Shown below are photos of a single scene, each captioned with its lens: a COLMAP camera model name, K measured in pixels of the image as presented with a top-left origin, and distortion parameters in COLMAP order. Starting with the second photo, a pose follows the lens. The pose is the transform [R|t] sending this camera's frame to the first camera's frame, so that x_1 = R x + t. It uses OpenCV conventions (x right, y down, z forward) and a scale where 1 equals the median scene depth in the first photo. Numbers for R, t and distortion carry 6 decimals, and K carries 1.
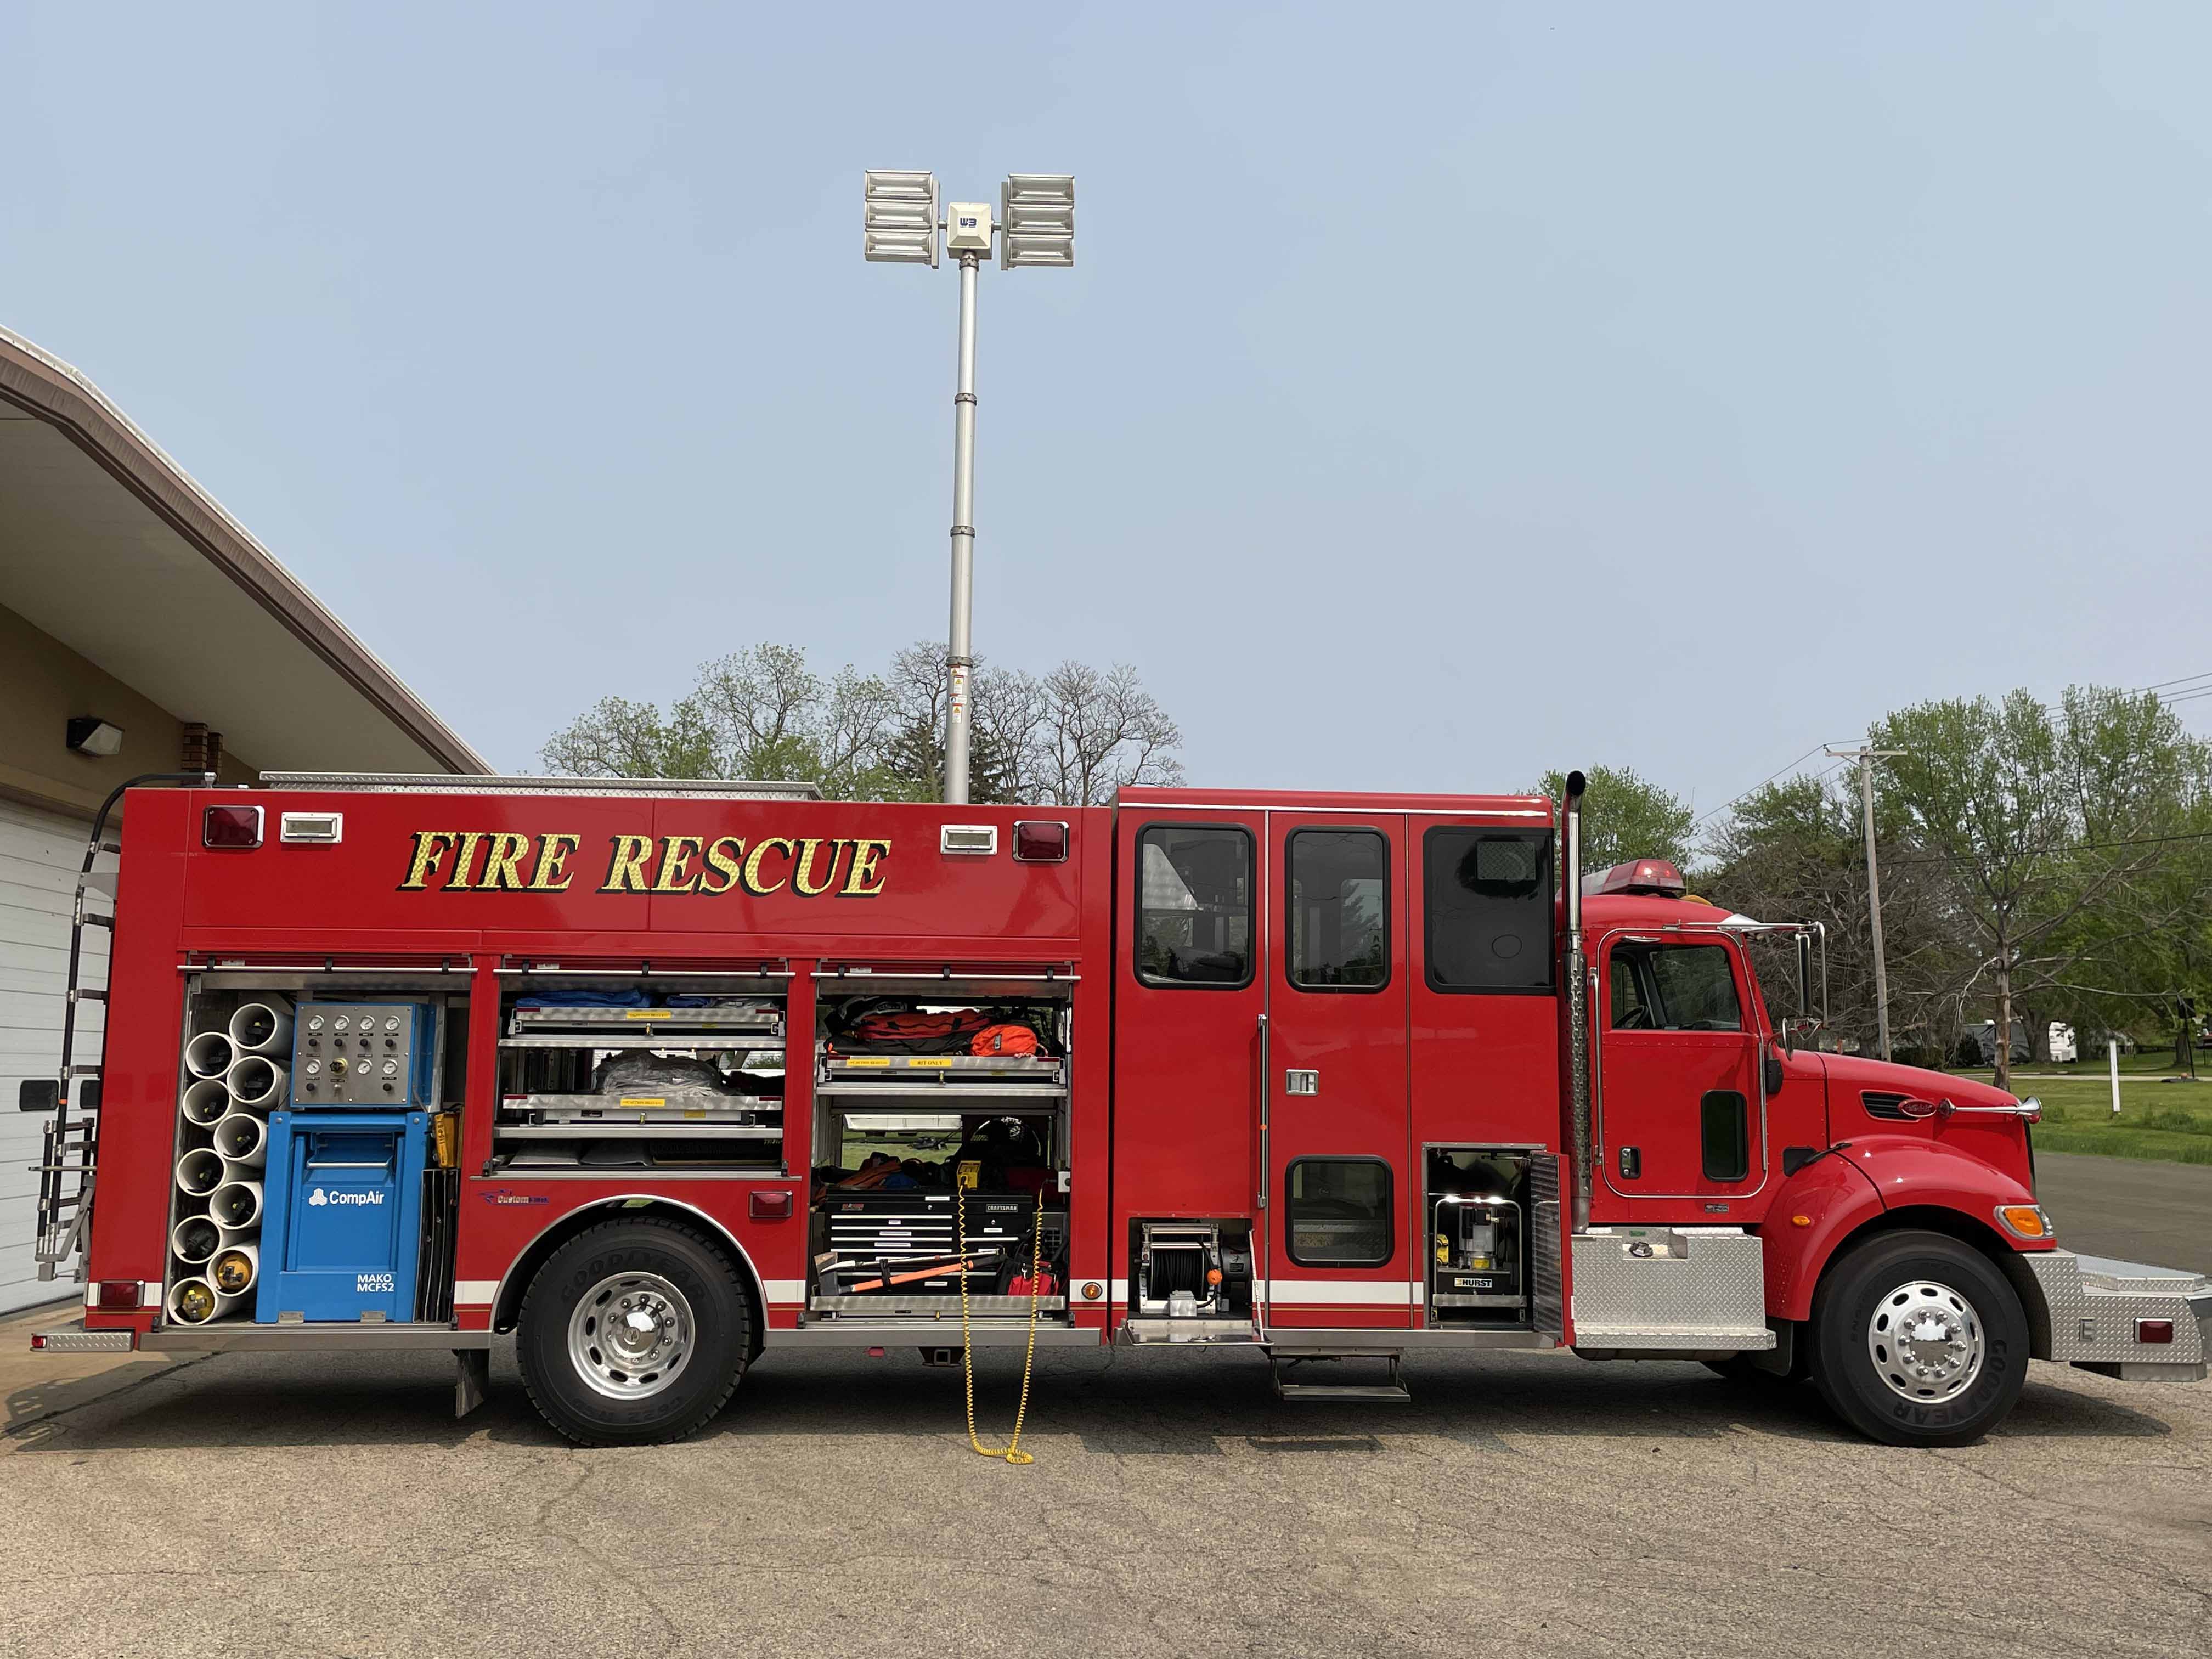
lens RADIAL K [[2033.1, 0, 1102.8], [0, 2033.1, 829.0], [0, 0, 1]] dist [0.066446, 0.000000]
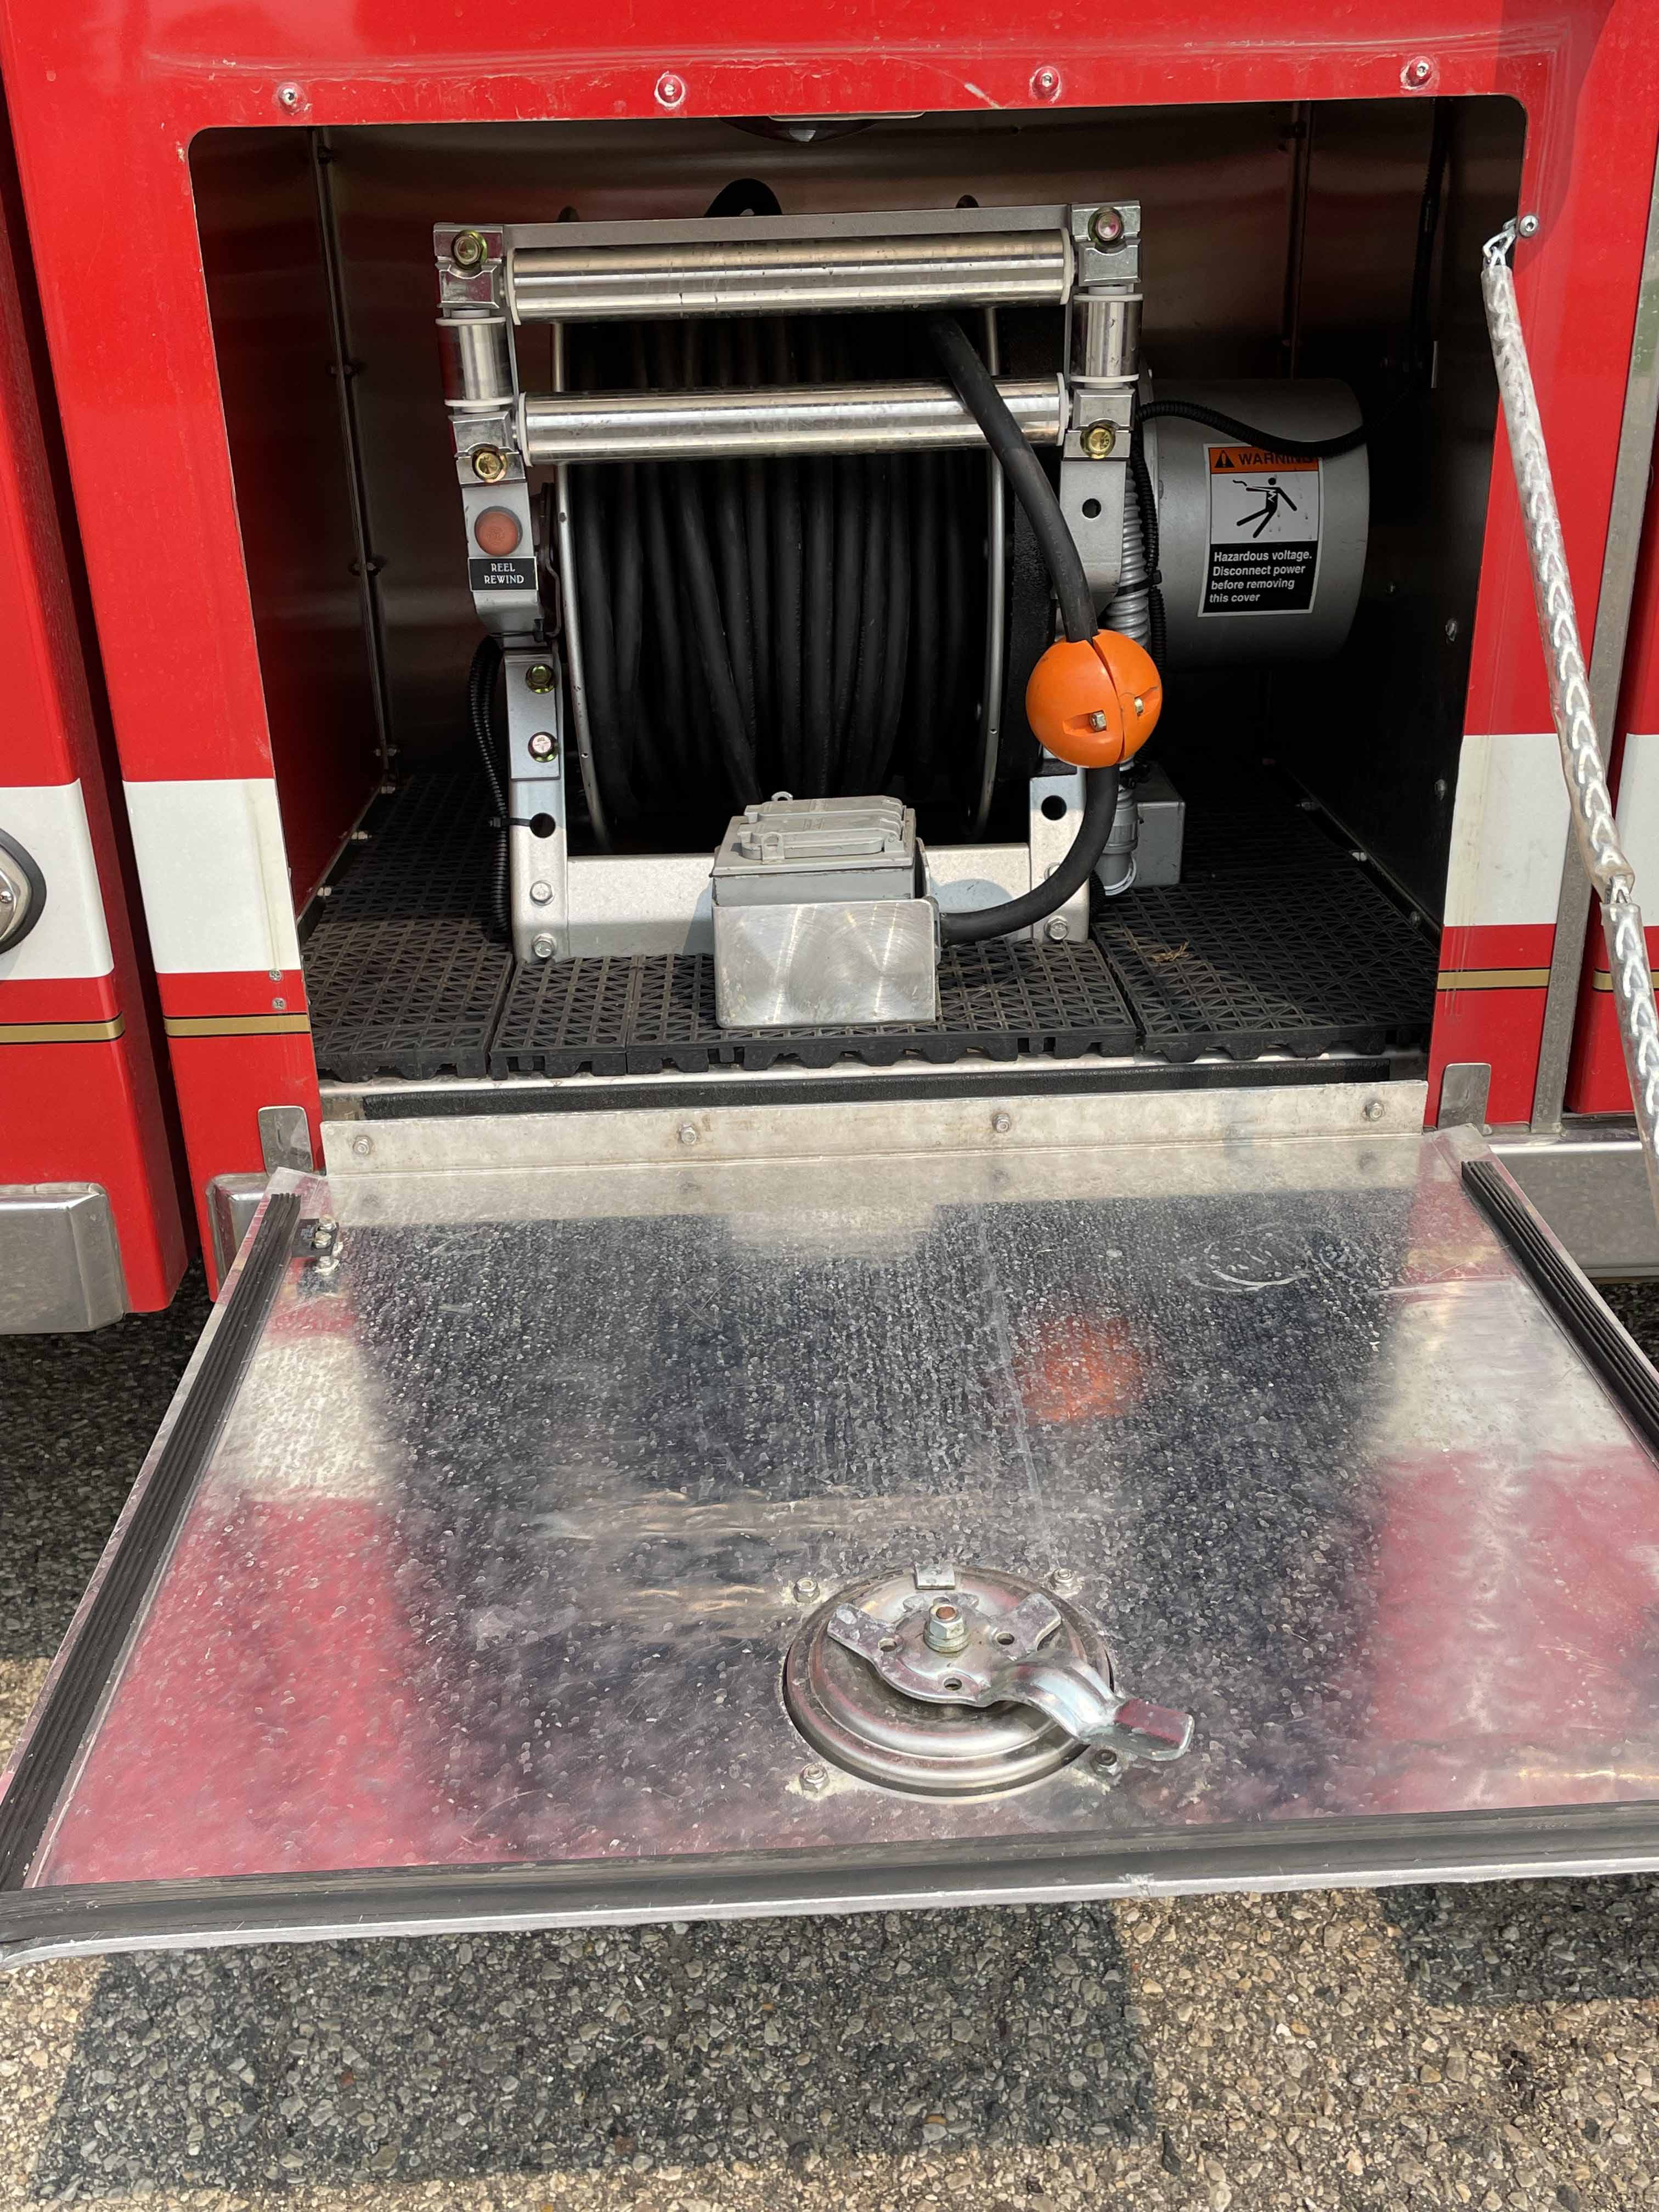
lens RADIAL K [[2033.1, 0, 821.4], [0, 2033.1, 1109.5], [0, 0, 1]] dist [0.066446, 0.000000]
pose [[0.998195, -0.014944, -0.058174, 0.049268], [0.042988, 0.854177, 0.518203, 0.192417], [0.041947, -0.519768, 0.853277, 0.954156]]
